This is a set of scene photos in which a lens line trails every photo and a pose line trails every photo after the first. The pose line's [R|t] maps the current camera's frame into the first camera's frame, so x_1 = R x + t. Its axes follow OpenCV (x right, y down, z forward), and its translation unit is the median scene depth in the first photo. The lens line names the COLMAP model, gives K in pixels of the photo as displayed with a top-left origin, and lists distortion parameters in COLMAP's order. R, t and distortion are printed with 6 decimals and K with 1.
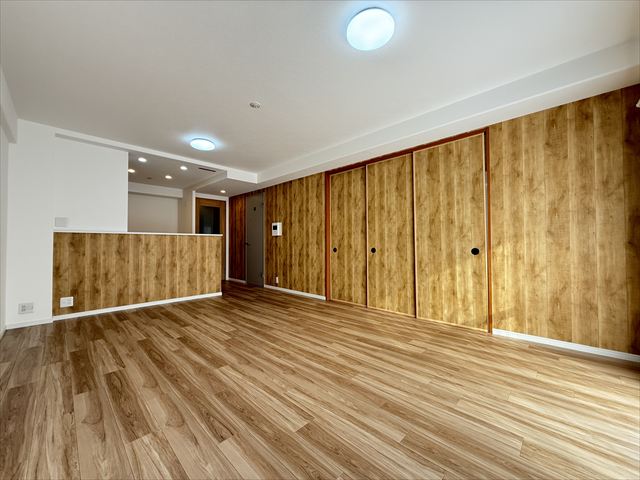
lens RADIAL K [[254.7, 0, 319.9], [0, 254.7, 240.1], [0, 0, 1]] dist [-0.000408, -0.000089]
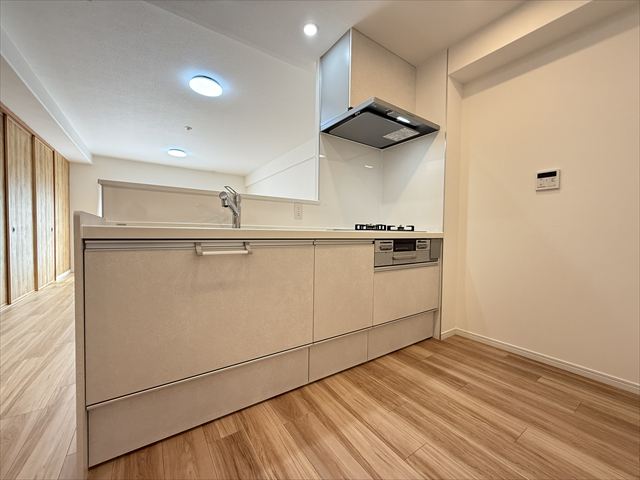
lens RADIAL K [[254.7, 0, 319.6], [0, 254.7, 240.8], [0, 0, 1]] dist [-0.000408, -0.000089]
pose [[-0.980781, -0.014553, 0.194569, -1.272278], [-0.012740, 0.999863, 0.010564, 0.079243], [-0.194696, 0.007882, -0.980832, 2.272740]]
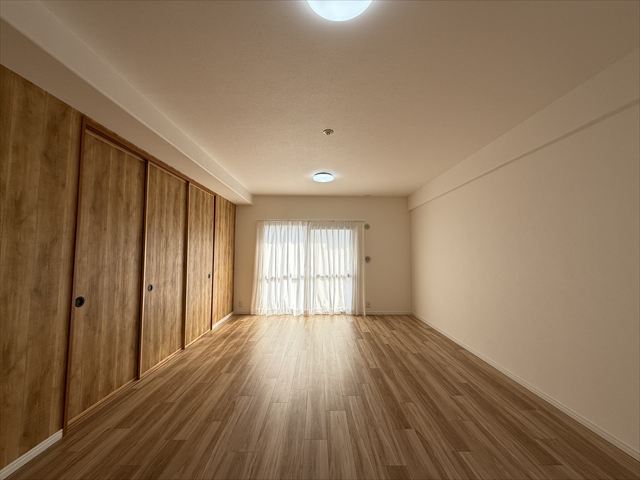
lens RADIAL K [[254.7, 0, 318.7], [0, 254.7, 238.0], [0, 0, 1]] dist [-0.000408, -0.000089]
pose [[-0.700395, 0.045883, 0.712280, -0.881552], [-0.015612, 0.996708, -0.079555, -0.067858], [-0.713585, -0.066840, -0.697373, 1.654589]]
